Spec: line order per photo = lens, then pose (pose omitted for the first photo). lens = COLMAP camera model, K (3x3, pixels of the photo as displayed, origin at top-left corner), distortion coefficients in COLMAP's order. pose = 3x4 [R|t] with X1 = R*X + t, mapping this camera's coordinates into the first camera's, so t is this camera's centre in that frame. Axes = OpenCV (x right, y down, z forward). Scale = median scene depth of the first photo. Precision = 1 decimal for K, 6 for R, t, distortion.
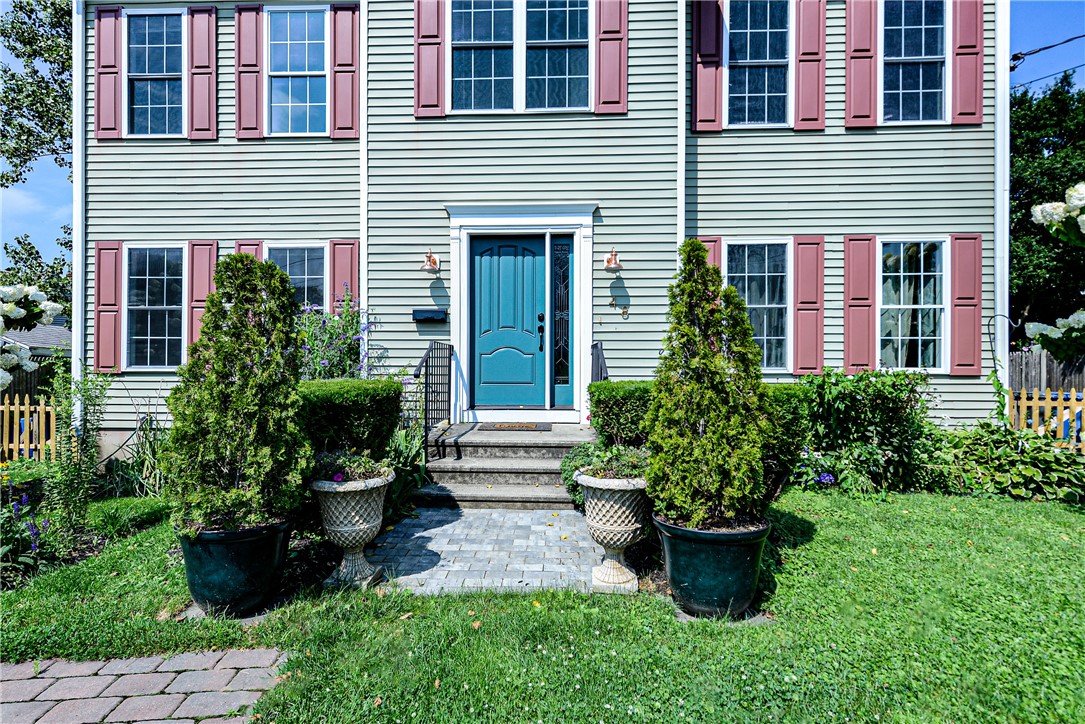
lens RADIAL K [[563.2, 0, 529.1], [0, 563.2, 355.1], [0, 0, 1]] dist [0.004579, 0.000057]
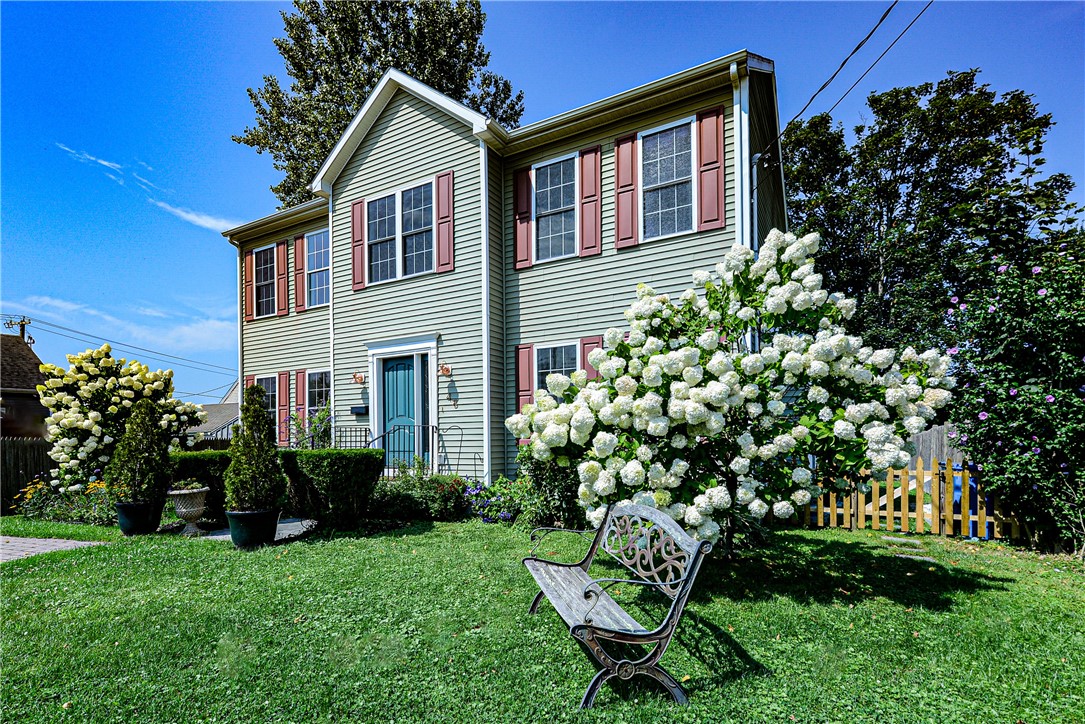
lens RADIAL K [[534.0, 0, 539.4], [0, 534.0, 431.4], [0, 0, 1]] dist [0.000404, -0.000590]
pose [[0.893008, -0.018575, -0.449656, 0.979597], [0.020500, 0.999790, -0.000588, 0.002914], [0.449573, -0.008693, 0.893201, -0.157134]]
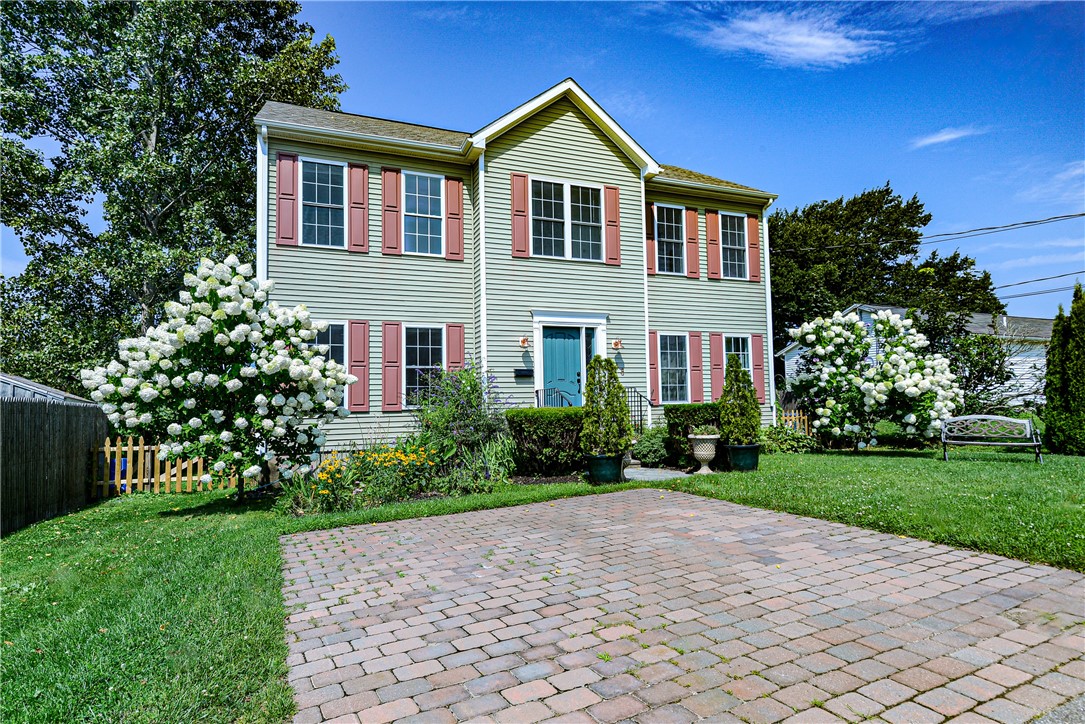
lens RADIAL K [[590.8, 0, 542.5], [0, 590.8, 362.0], [0, 0, 1]] dist [0.004507, 0.000515]
pose [[0.906404, 0.010926, 0.422270, -0.866409], [0.016523, 0.997983, -0.061289, 0.006681], [-0.422088, 0.062530, 0.904396, -0.629085]]
